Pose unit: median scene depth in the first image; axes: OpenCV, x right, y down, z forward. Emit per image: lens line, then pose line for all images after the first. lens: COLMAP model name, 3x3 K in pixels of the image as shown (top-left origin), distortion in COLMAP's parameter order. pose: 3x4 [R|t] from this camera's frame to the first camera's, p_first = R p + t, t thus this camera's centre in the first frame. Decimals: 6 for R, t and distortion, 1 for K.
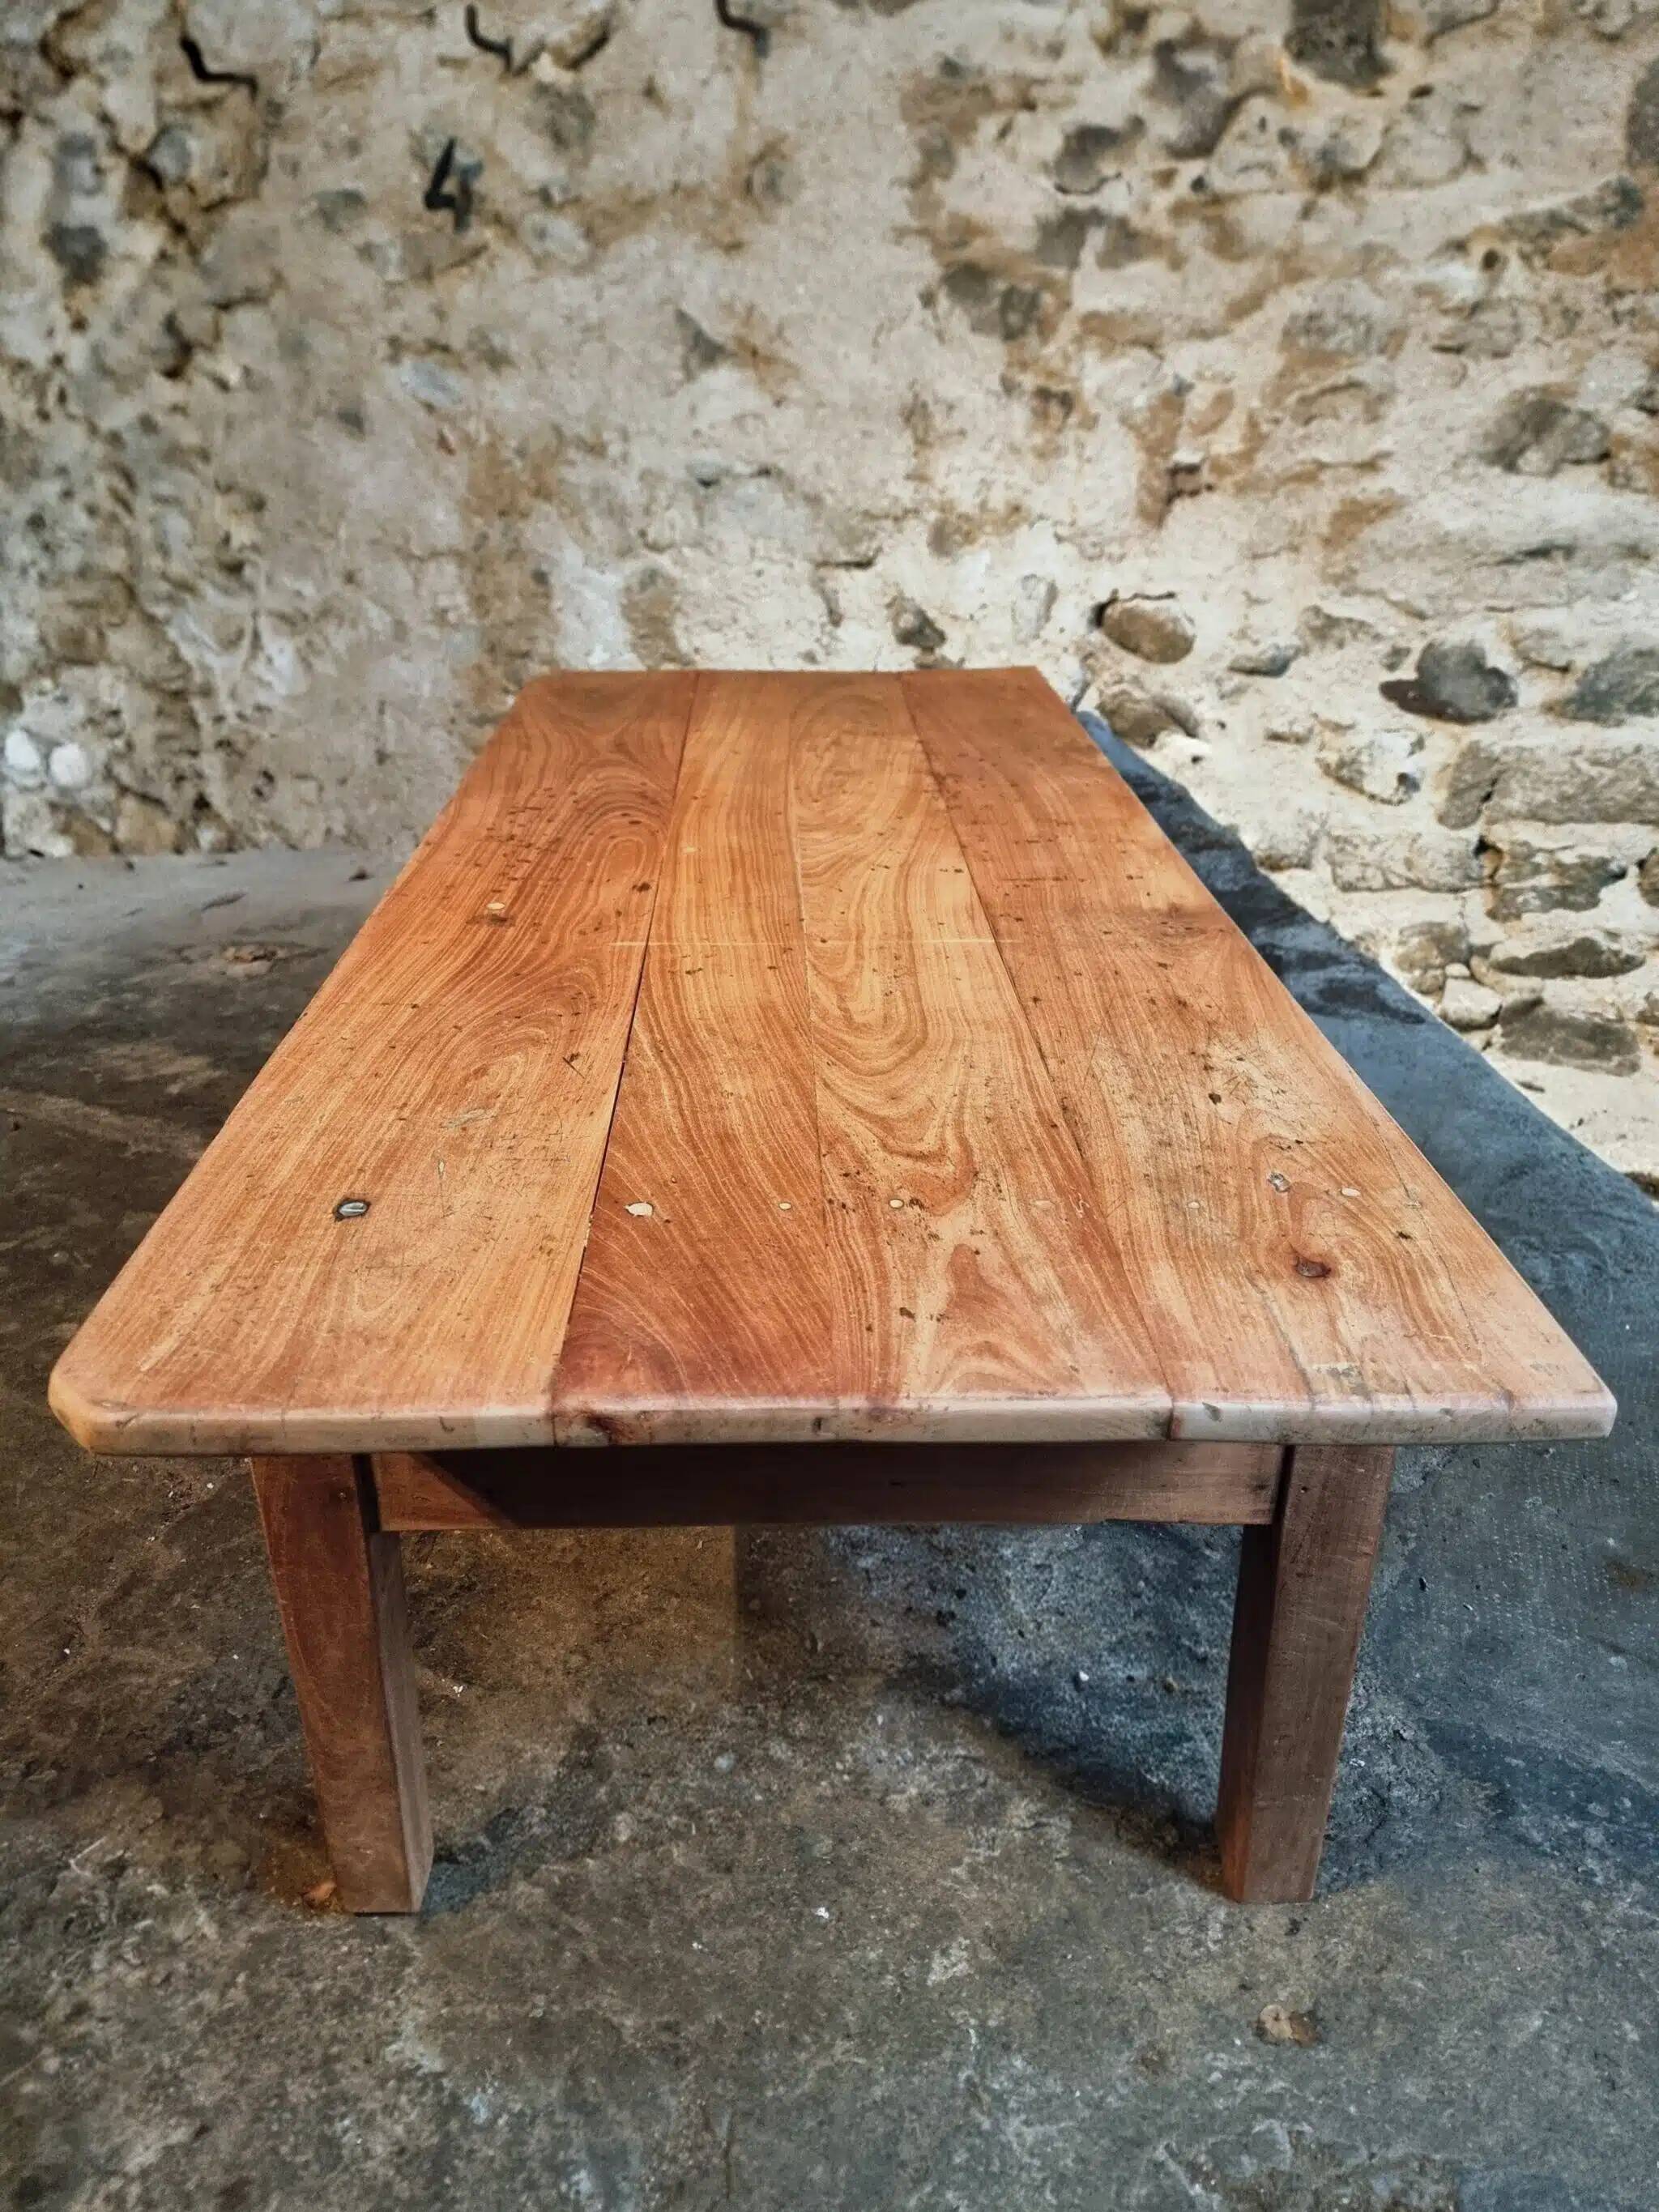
lens RADIAL K [[1617.5, 0, 795.2], [0, 1617.5, 1108.3], [0, 0, 1]] dist [0.068280, -0.068508]
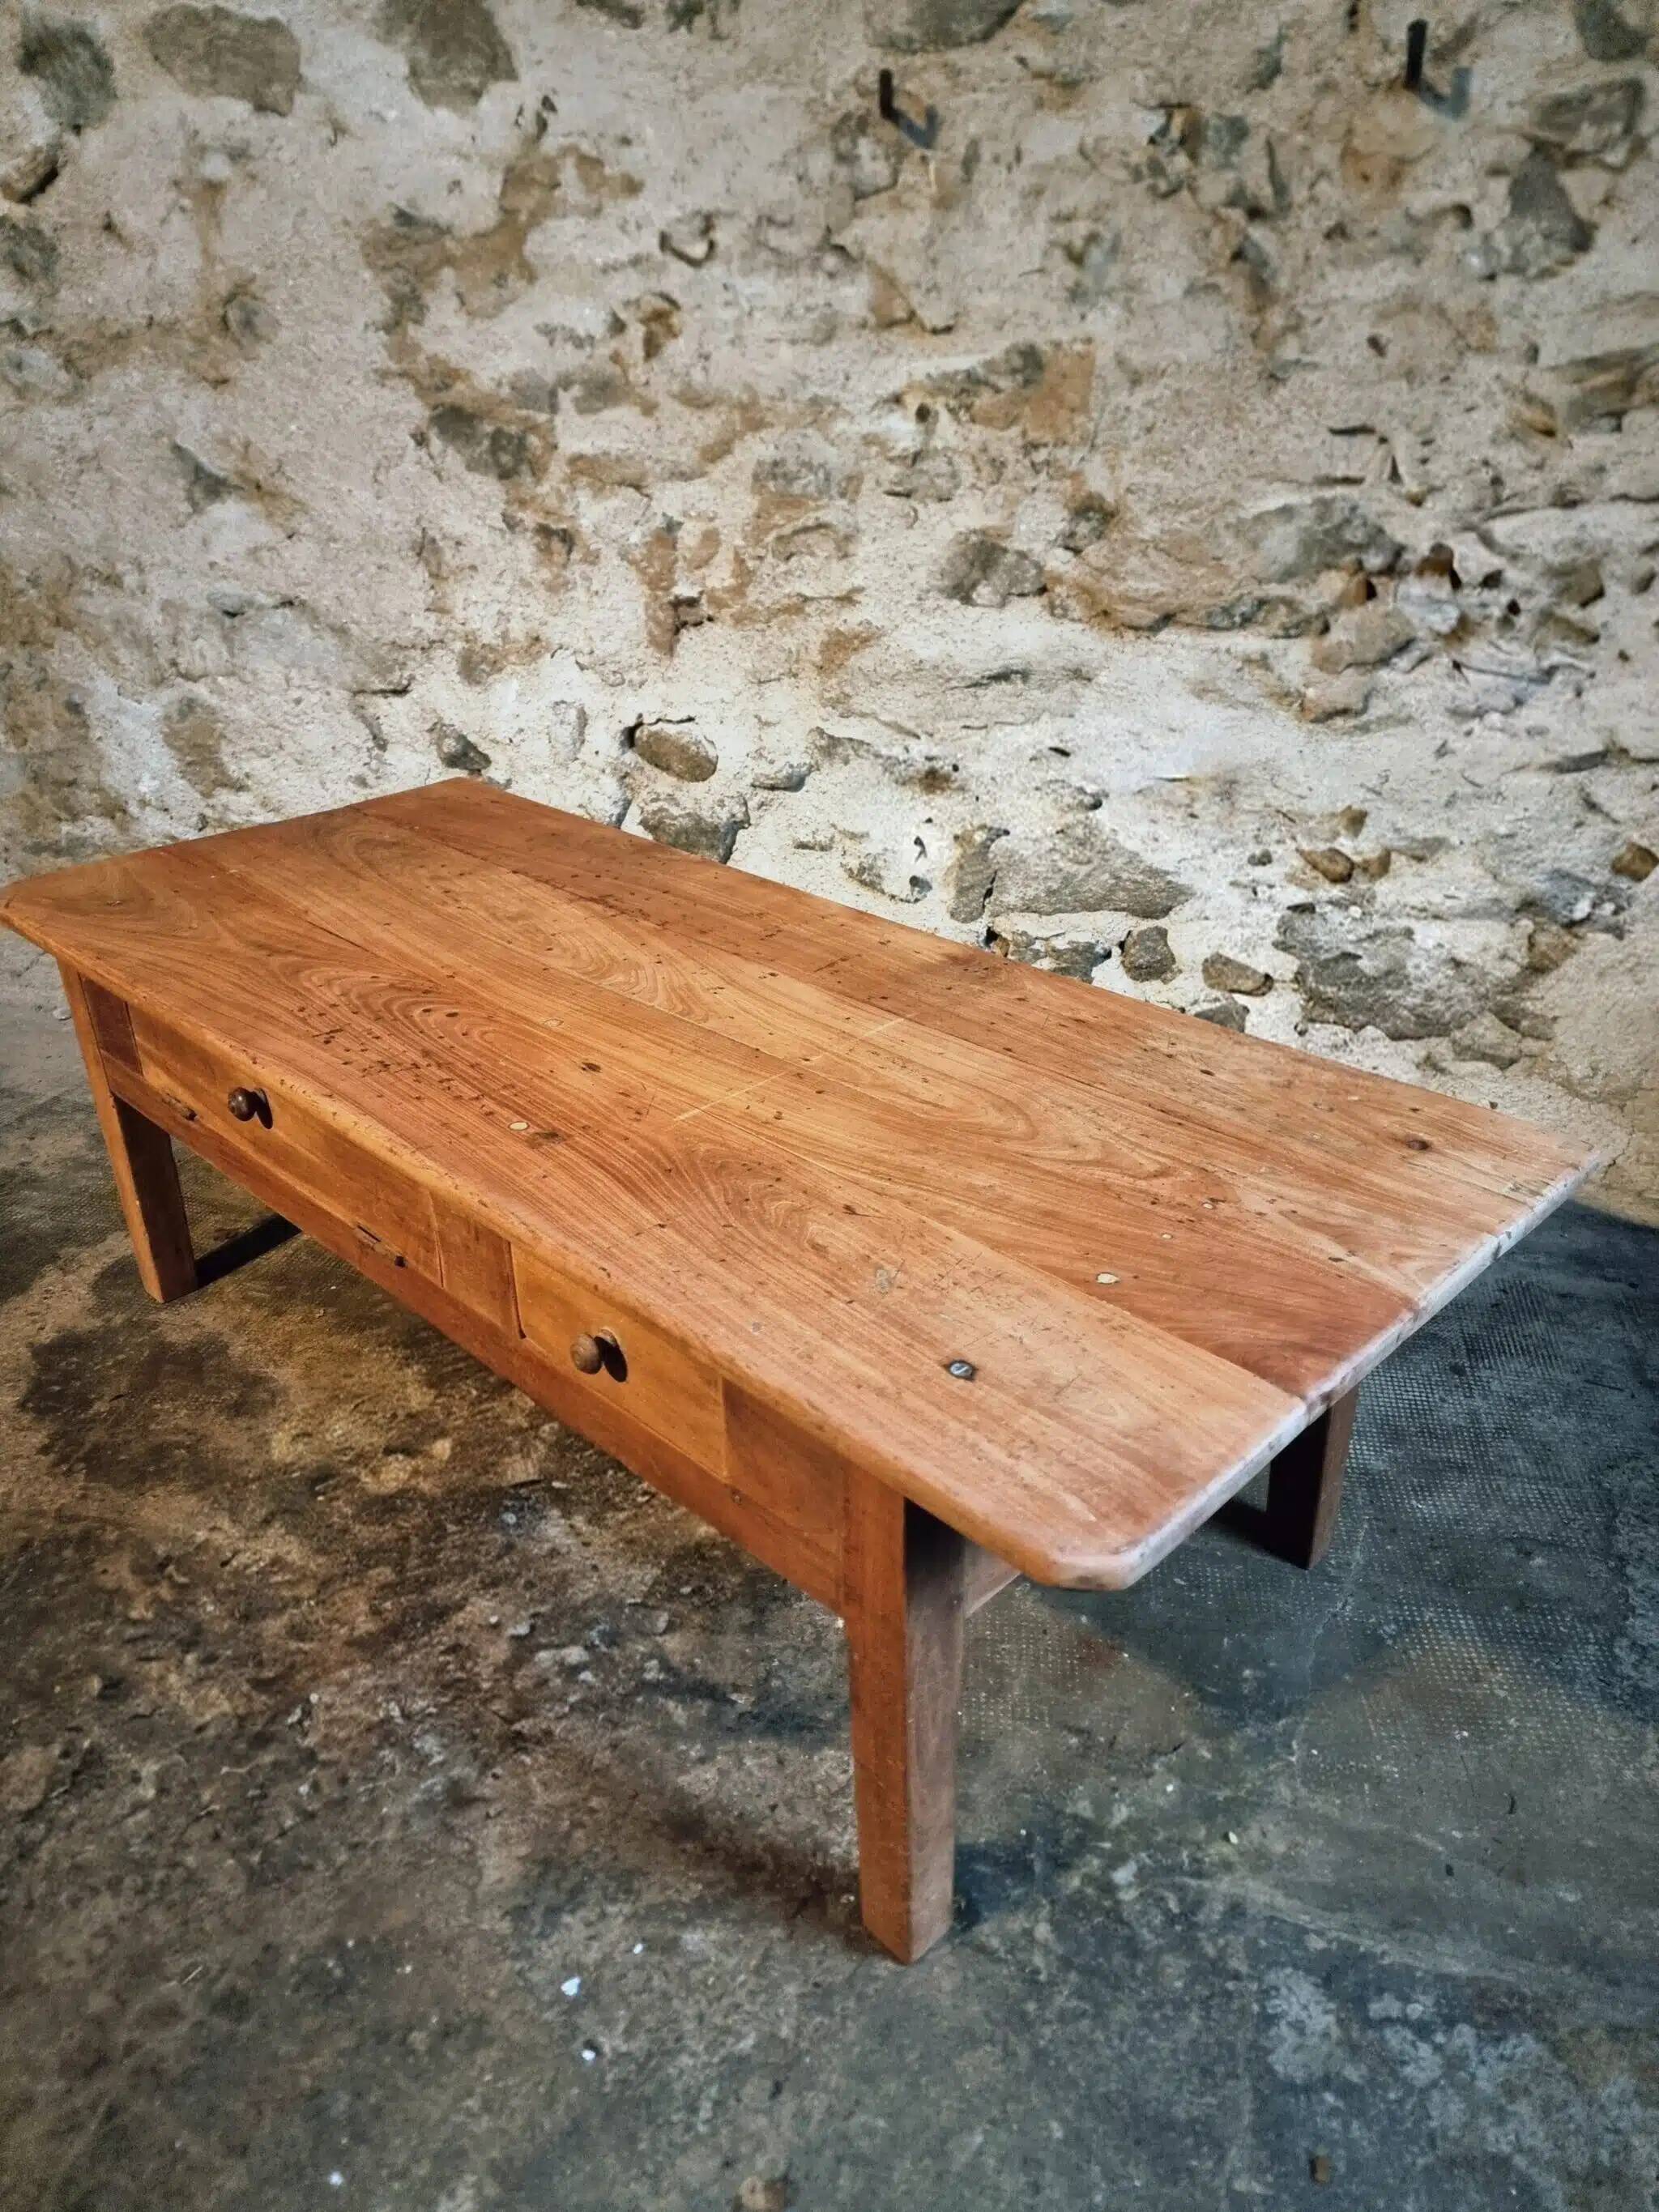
lens RADIAL K [[1566.1, 0, 819.4], [0, 1566.1, 1121.2], [0, 0, 1]] dist [0.066275, -0.064825]
pose [[0.977813, -0.113792, 0.175875, 0.100765], [0.107886, 0.993241, 0.042822, -0.088521], [-0.179559, -0.022897, 0.983481, -0.019569]]
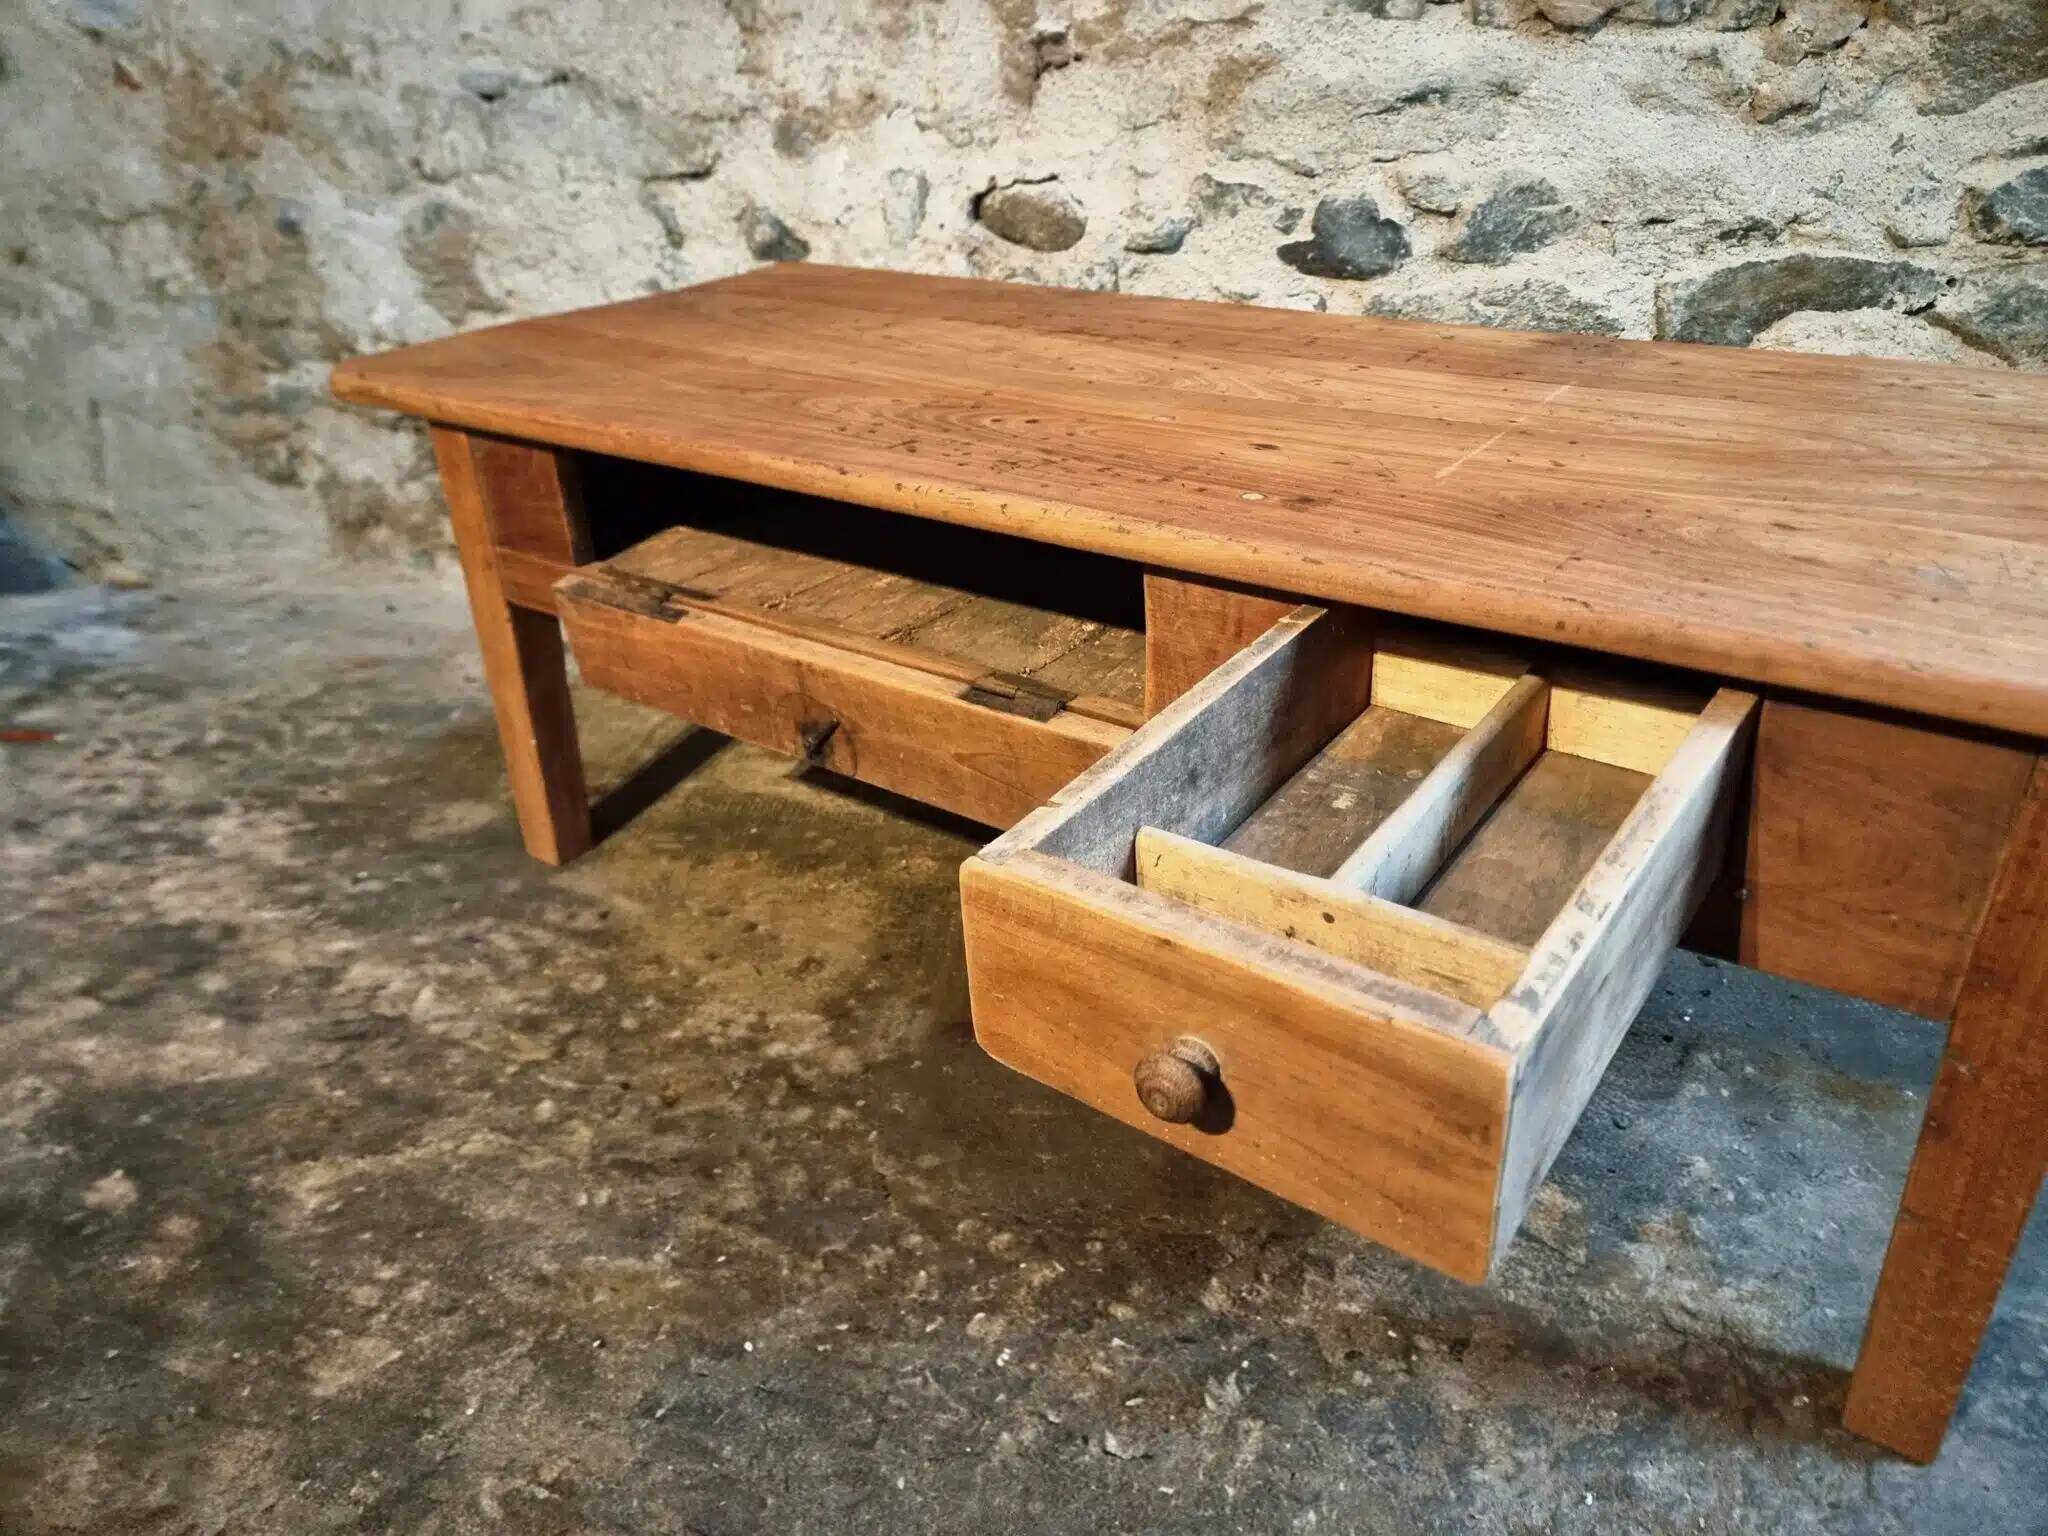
lens RADIAL K [[1457.0, 0, 1011.6], [0, 1457.0, 764.4], [0, 0, 1]] dist [0.060844, -0.055177]
pose [[0.929618, -0.201461, 0.308584, -0.121768], [0.191745, 0.979495, 0.061834, -0.036624], [-0.314714, 0.001688, 0.949185, 0.192415]]
